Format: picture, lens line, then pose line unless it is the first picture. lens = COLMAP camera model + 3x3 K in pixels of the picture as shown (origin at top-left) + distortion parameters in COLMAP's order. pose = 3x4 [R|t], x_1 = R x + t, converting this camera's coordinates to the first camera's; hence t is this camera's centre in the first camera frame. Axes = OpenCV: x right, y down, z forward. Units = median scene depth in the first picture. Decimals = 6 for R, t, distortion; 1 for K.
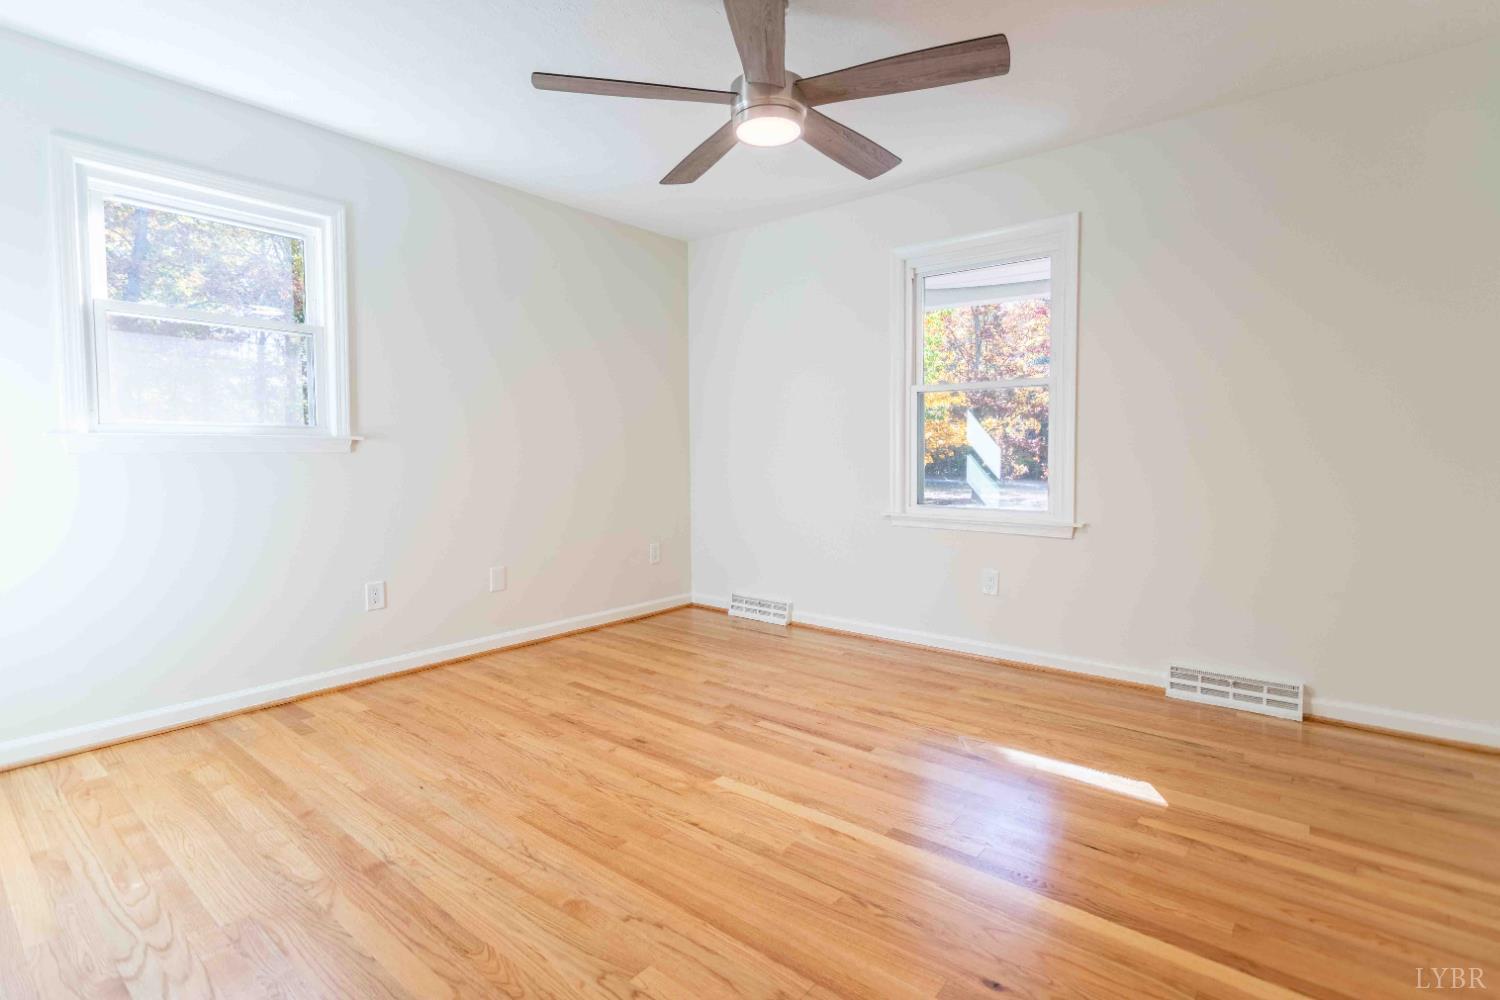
lens RADIAL K [[715.5, 0, 752.4], [0, 715.5, 486.5], [0, 0, 1]] dist [0.002747, 0.001380]
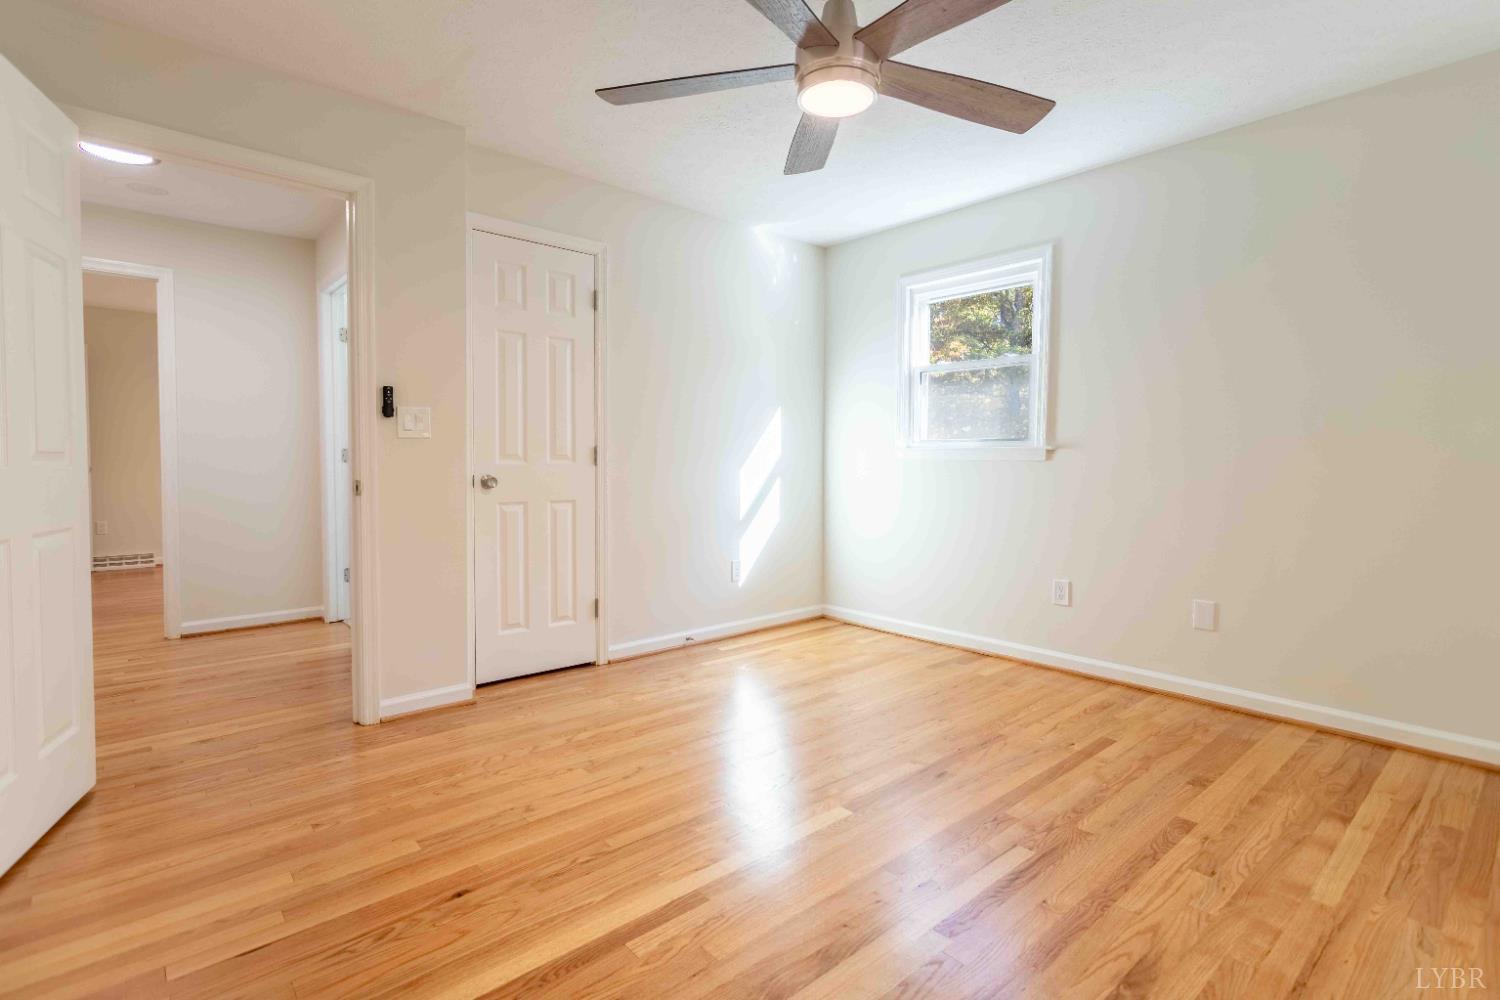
lens RADIAL K [[715.5, 0, 752.4], [0, 715.5, 486.5], [0, 0, 1]] dist [0.002747, 0.001380]
pose [[-0.154535, 0.038612, -0.987232, 0.707462], [-0.048237, 0.997750, 0.046574, -0.041336], [0.986809, 0.054818, -0.152325, 0.803951]]
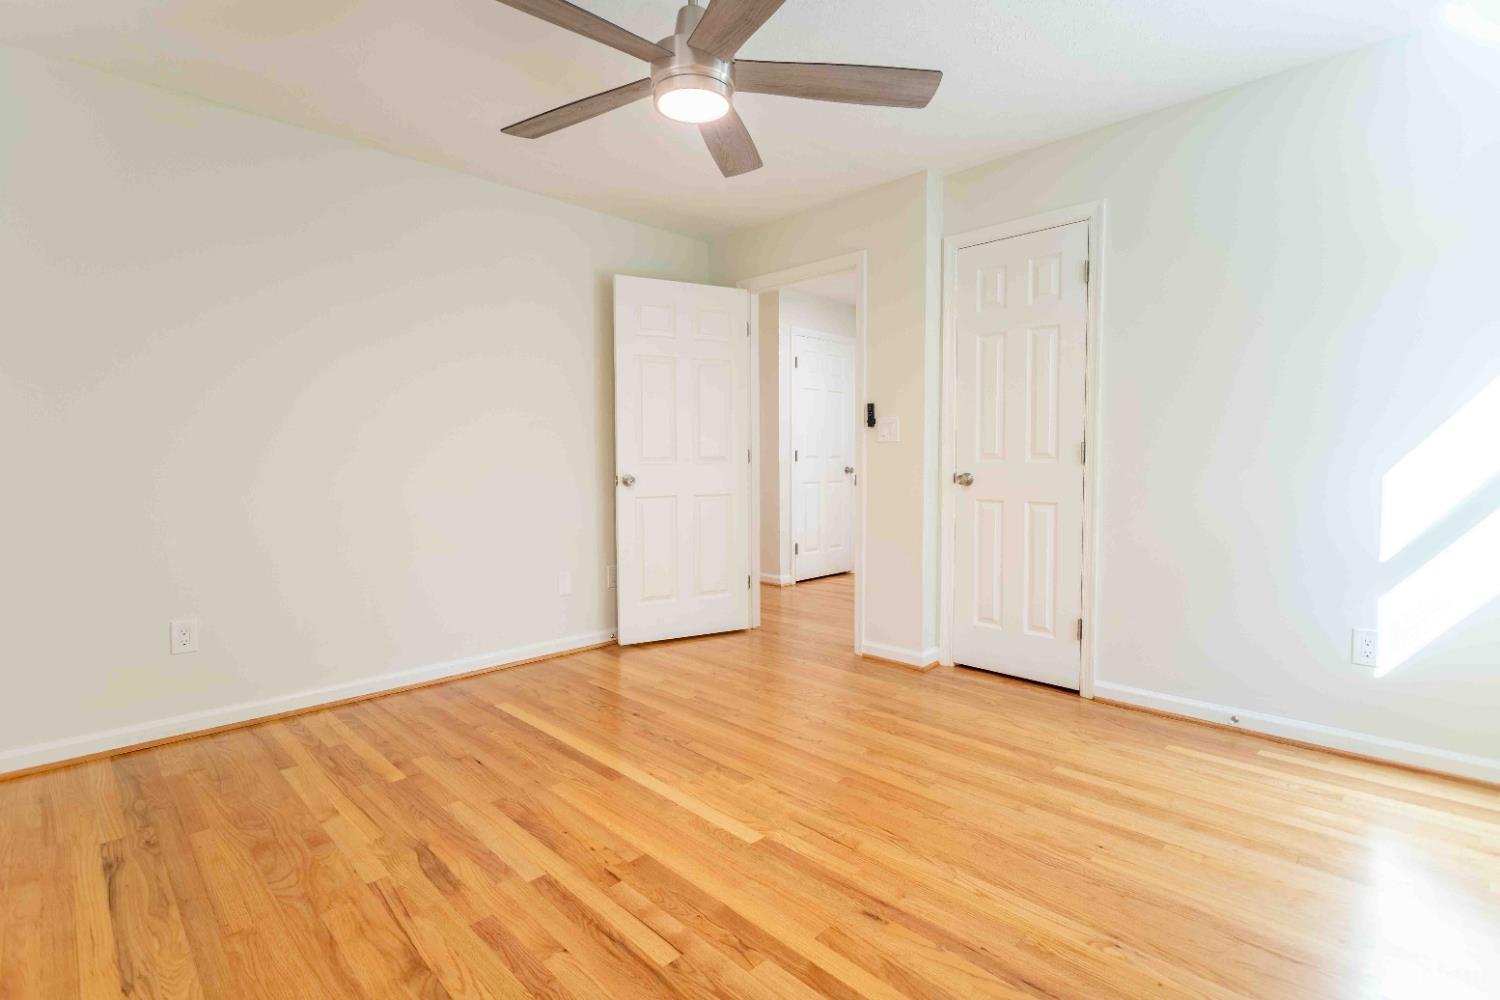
lens RADIAL K [[715.5, 0, 752.4], [0, 715.5, 486.5], [0, 0, 1]] dist [0.002747, 0.001380]
pose [[-0.995146, 0.006110, 0.098215, -0.104673], [0.014478, 0.996300, 0.084716, -0.072012], [-0.097334, 0.085727, -0.991553, 1.465594]]
